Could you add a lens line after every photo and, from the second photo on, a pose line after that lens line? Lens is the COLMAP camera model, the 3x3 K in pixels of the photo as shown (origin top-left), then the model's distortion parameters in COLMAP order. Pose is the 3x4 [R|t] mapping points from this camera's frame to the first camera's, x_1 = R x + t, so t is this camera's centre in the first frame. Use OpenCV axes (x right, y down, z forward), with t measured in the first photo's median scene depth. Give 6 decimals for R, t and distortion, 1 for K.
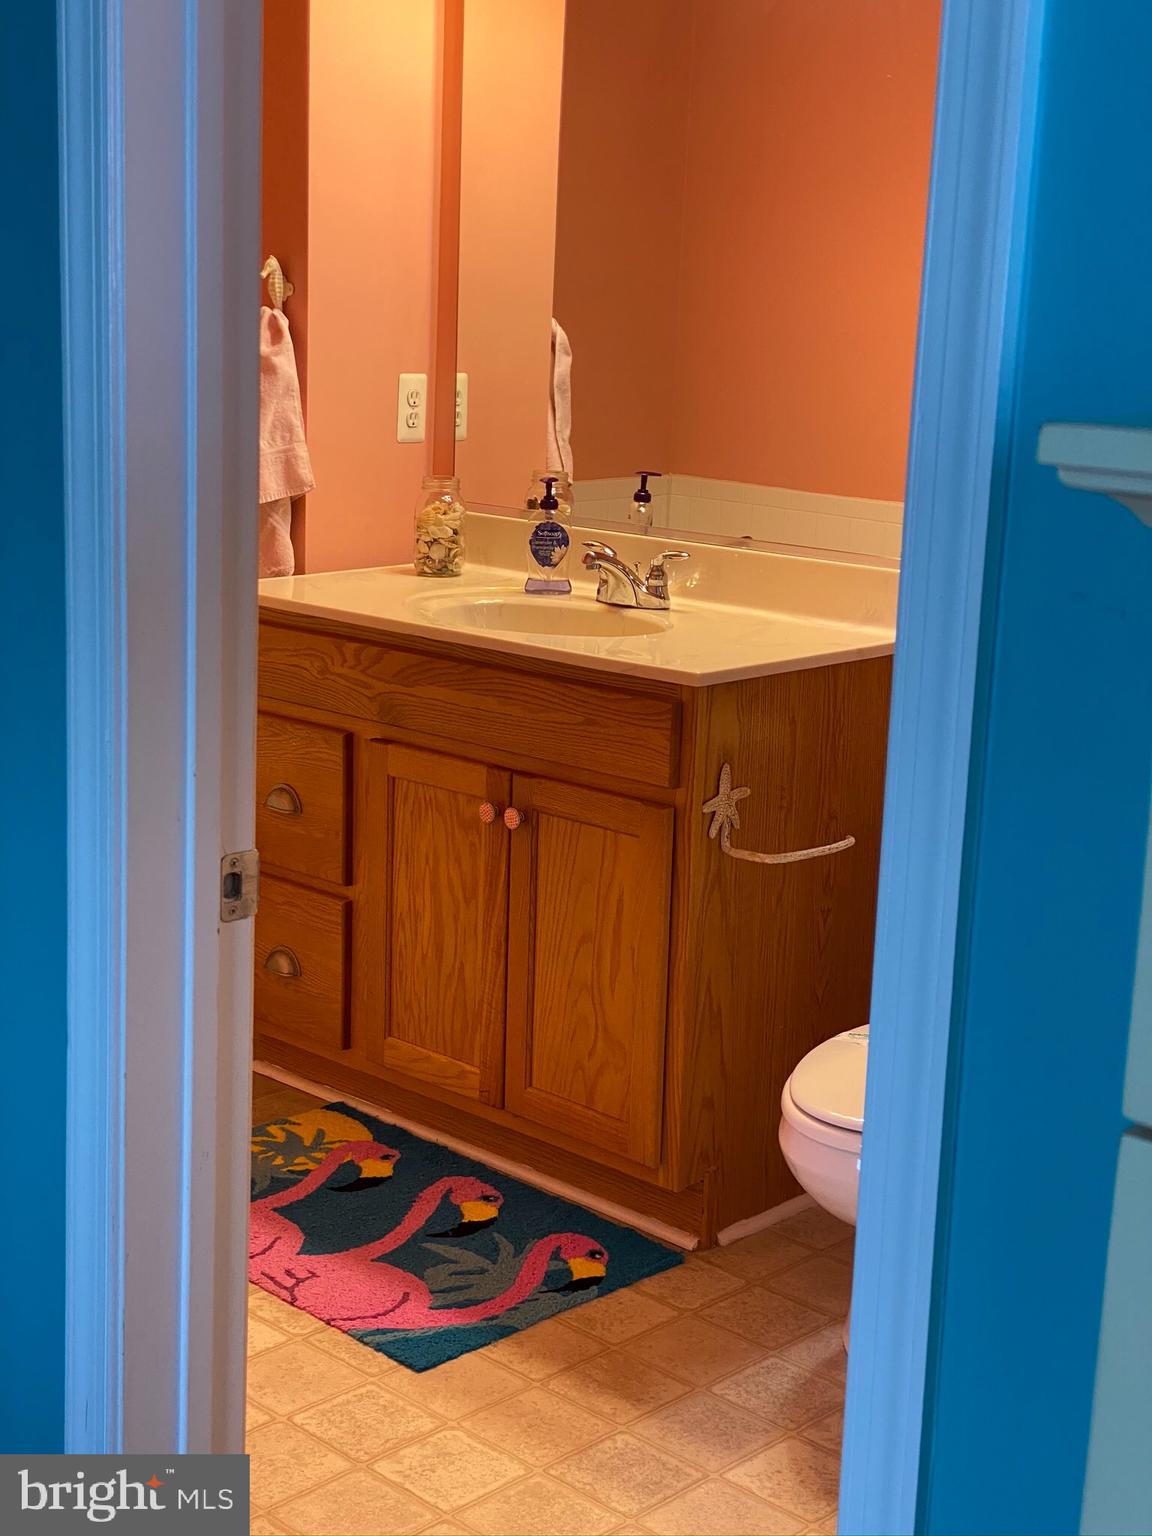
lens RADIAL K [[2306.4, 0, 576.0], [0, 2306.4, 768.0], [0, 0, 1]] dist [0.054670, 0.128575]
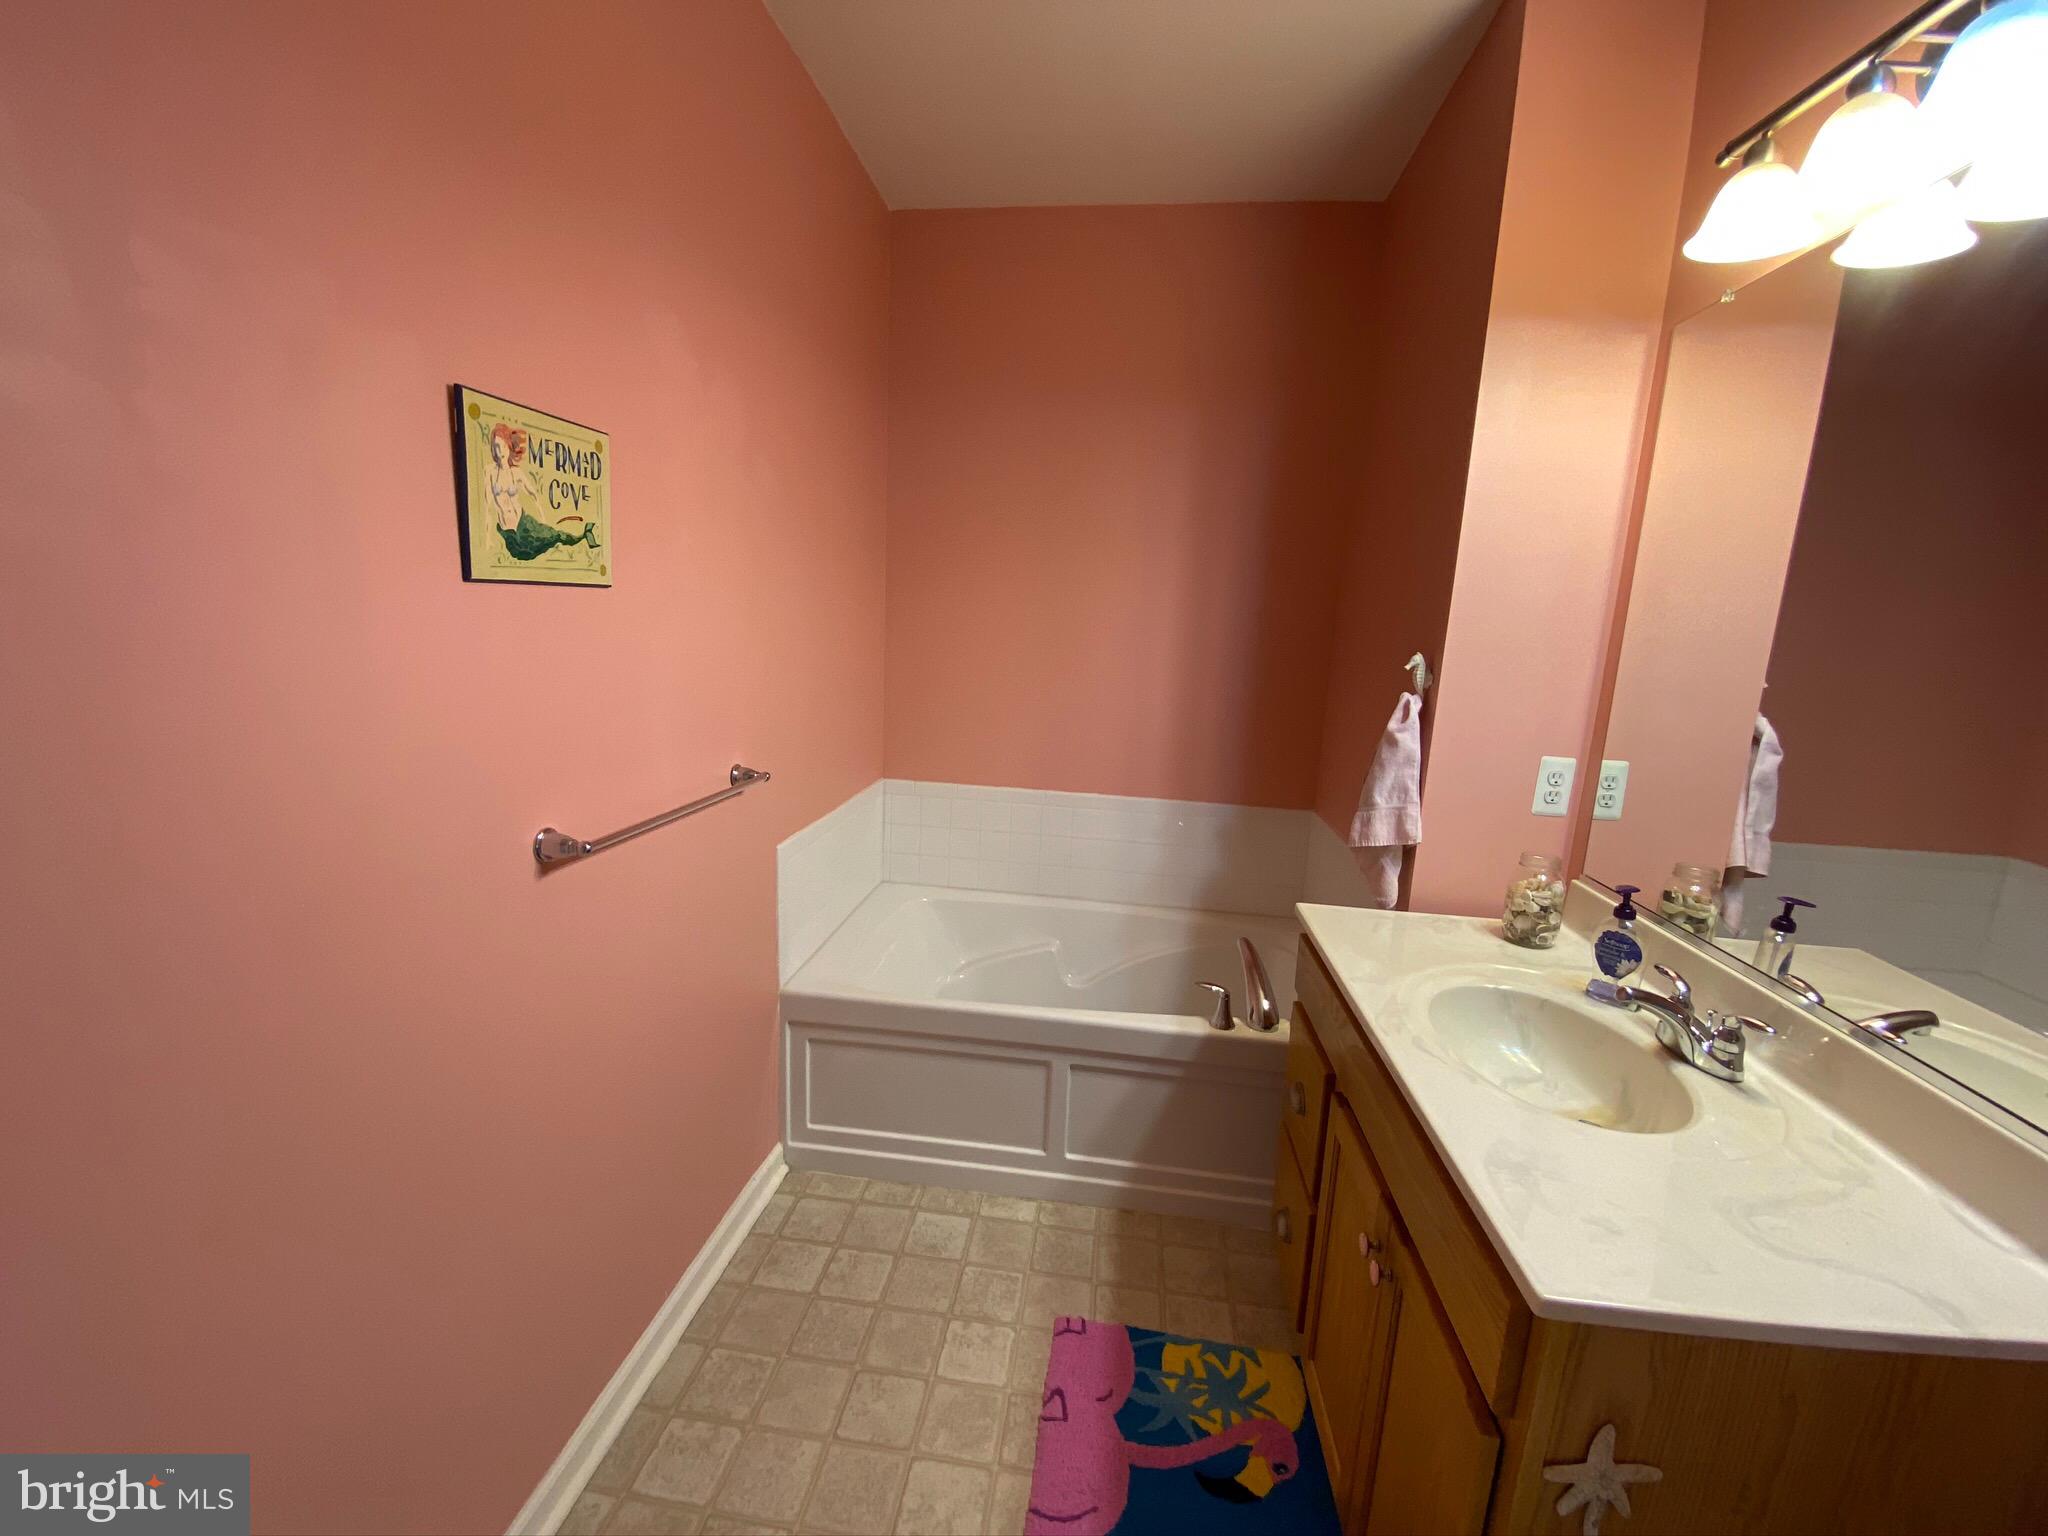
lens RADIAL K [[832.5, 0, 1024.0], [0, 832.5, 768.0], [0, 0, 1]] dist [0.010365, -0.014901]
pose [[0.590161, 0.135153, -0.795892, 0.106331], [-0.193215, 0.980880, 0.023295, -0.131350], [0.783823, 0.140031, 0.604991, 0.579343]]
